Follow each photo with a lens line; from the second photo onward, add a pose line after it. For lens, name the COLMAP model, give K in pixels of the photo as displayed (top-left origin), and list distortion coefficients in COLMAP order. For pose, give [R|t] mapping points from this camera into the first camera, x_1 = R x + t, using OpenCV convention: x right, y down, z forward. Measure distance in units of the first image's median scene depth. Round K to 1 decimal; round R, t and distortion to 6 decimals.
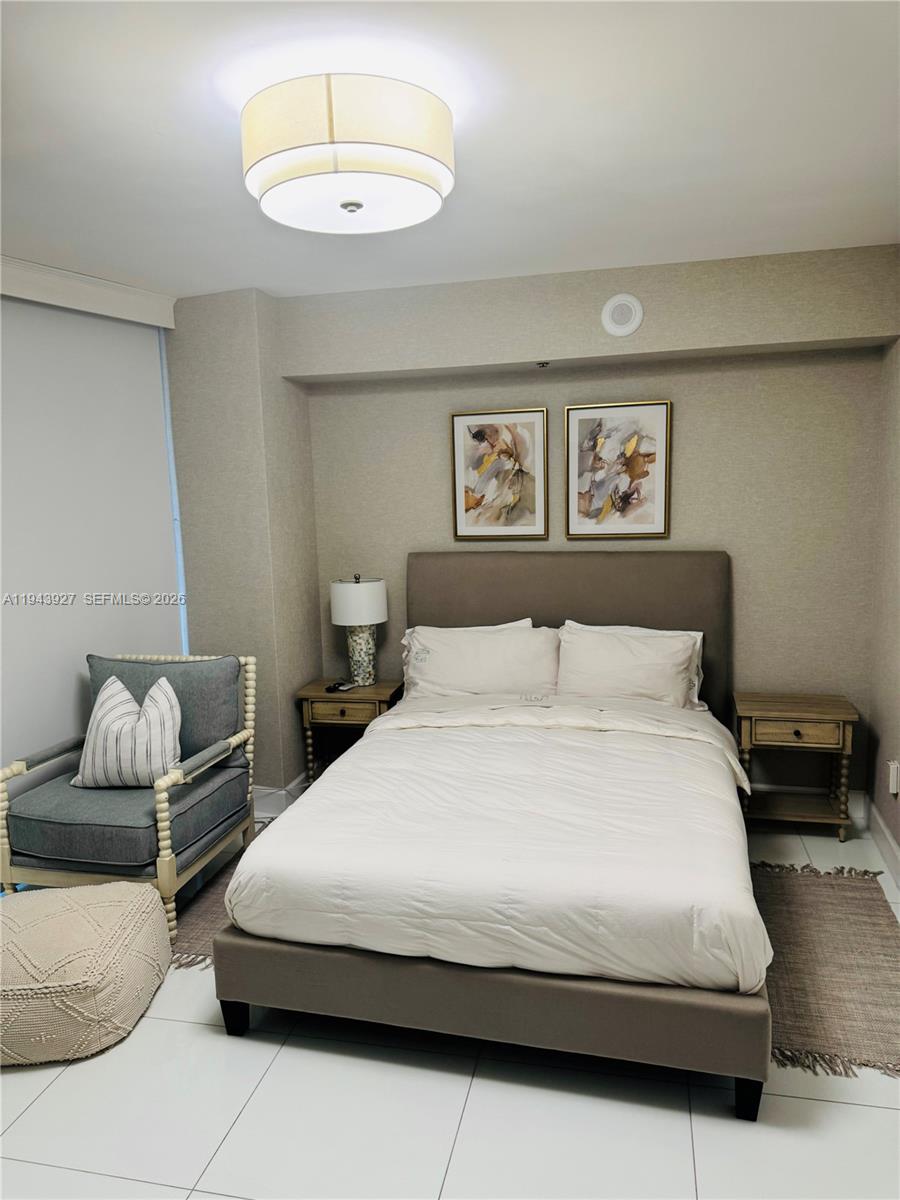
lens RADIAL K [[835.0, 0, 443.5], [0, 835.0, 603.4], [0, 0, 1]] dist [0.055813, -0.070434]
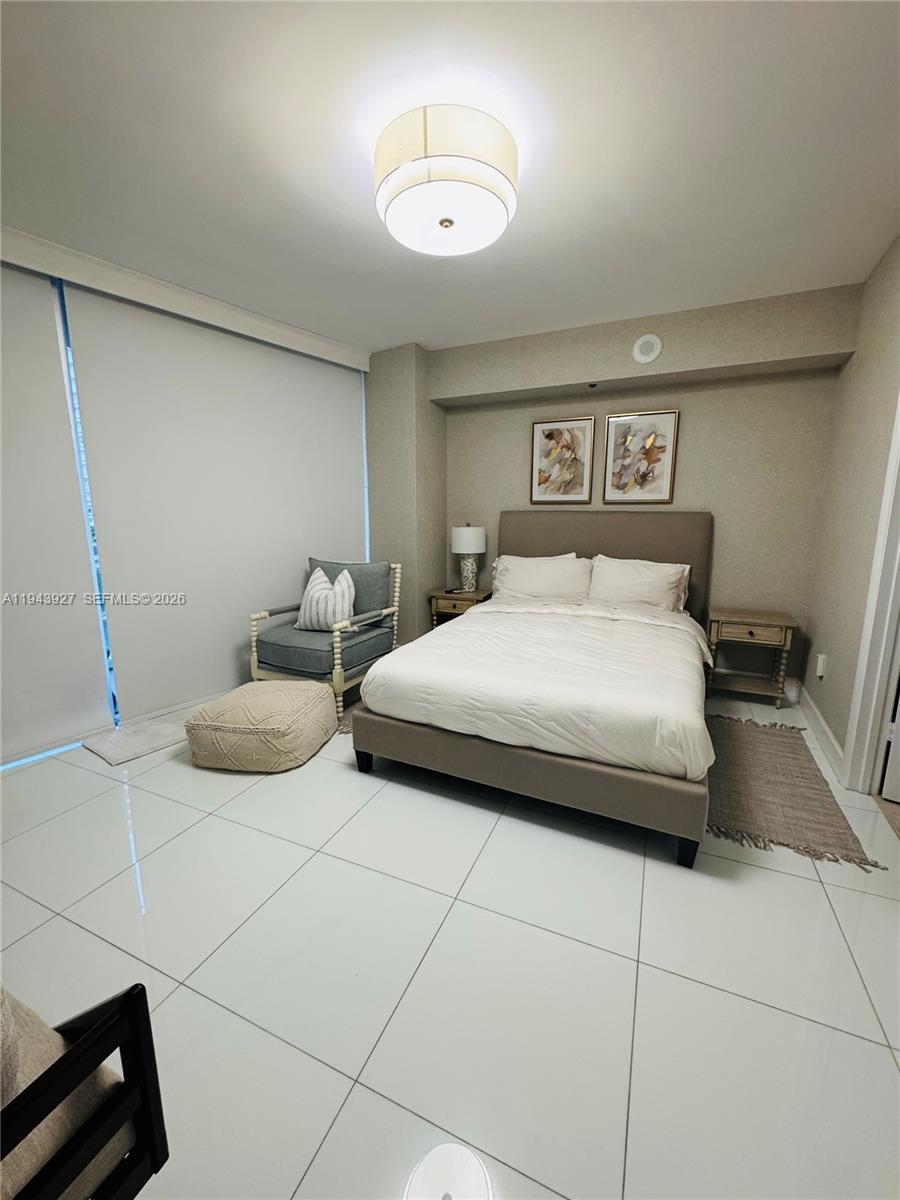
lens RADIAL K [[477.6, 0, 453.8], [0, 477.6, 595.4], [0, 0, 1]] dist [-0.004948, -0.000750]
pose [[0.982319, 0.061888, -0.176690, 0.049778], [-0.054293, 0.997394, 0.047505, 0.076760], [0.179170, -0.037072, 0.983119, 0.084383]]
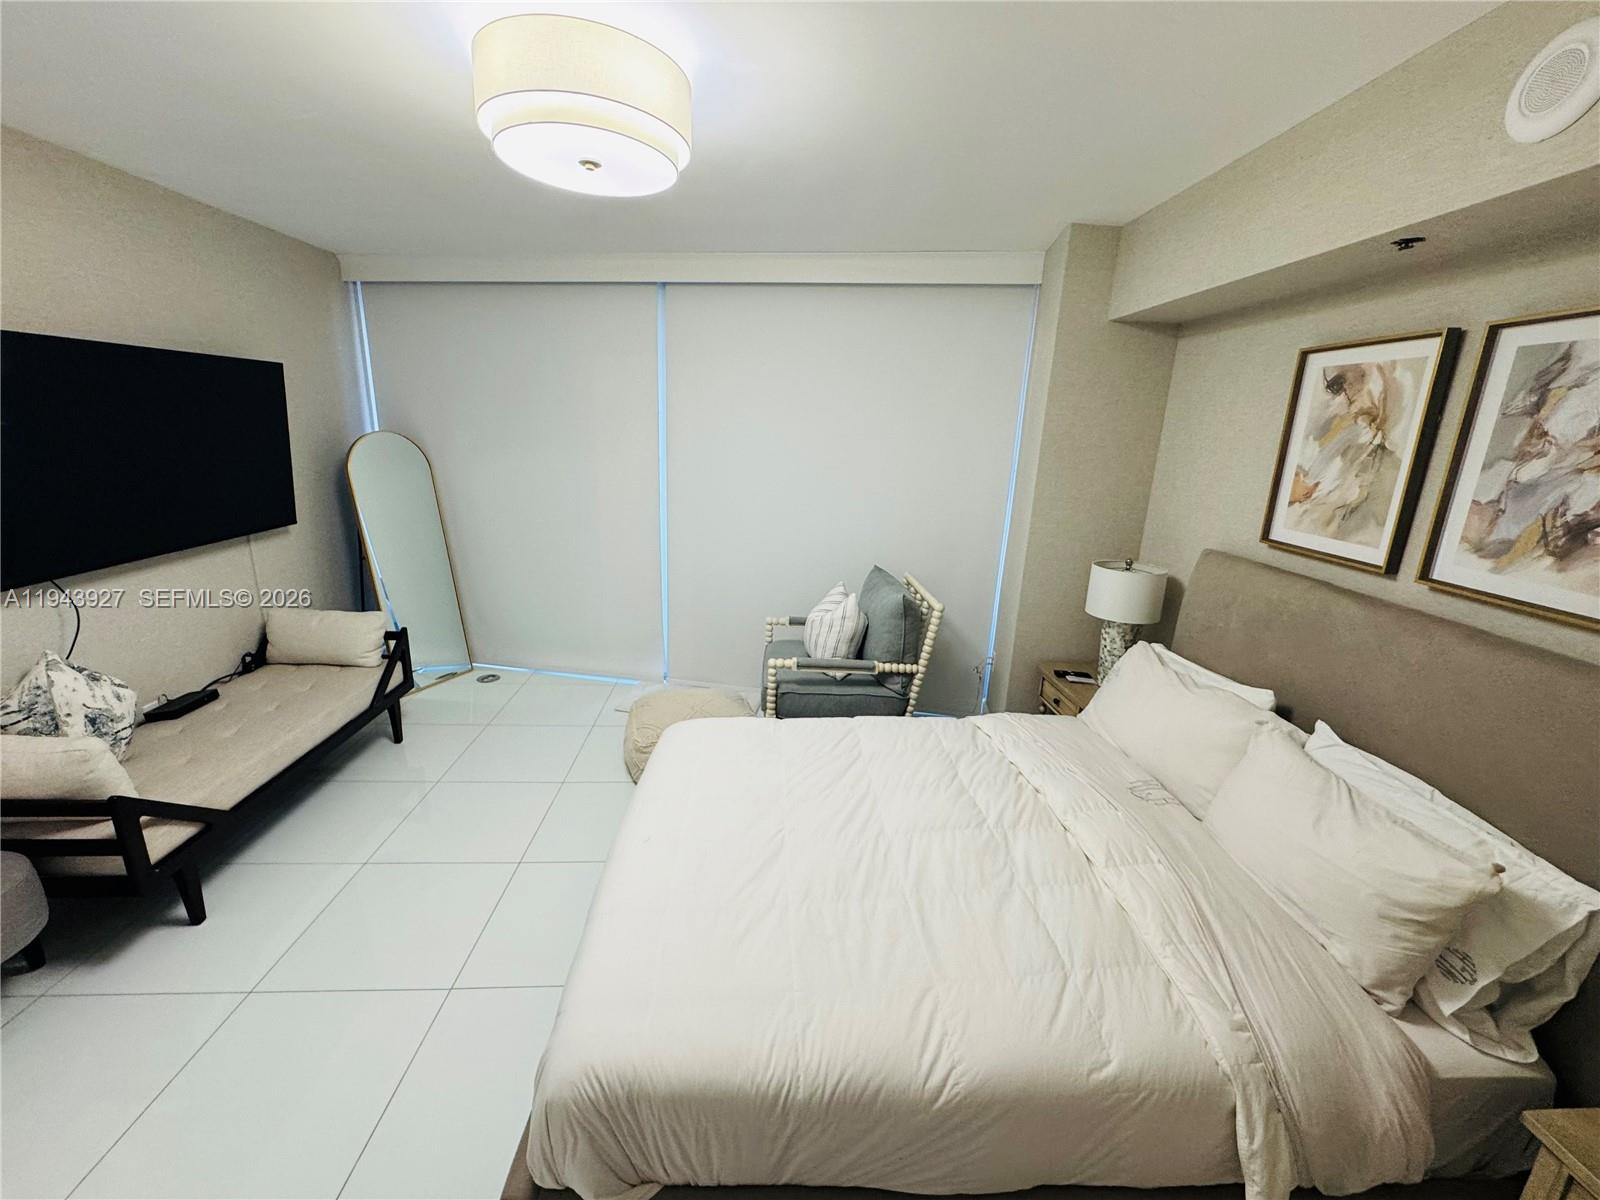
lens RADIAL K [[636.8, 0, 805.3], [0, 636.8, 593.4], [0, 0, 1]] dist [-0.004948, -0.000750]
pose [[0.289197, 0.283281, -0.914394, 0.460247], [-0.182162, 0.954042, 0.237952, -0.110845], [0.939778, 0.097753, 0.327509, 0.584081]]
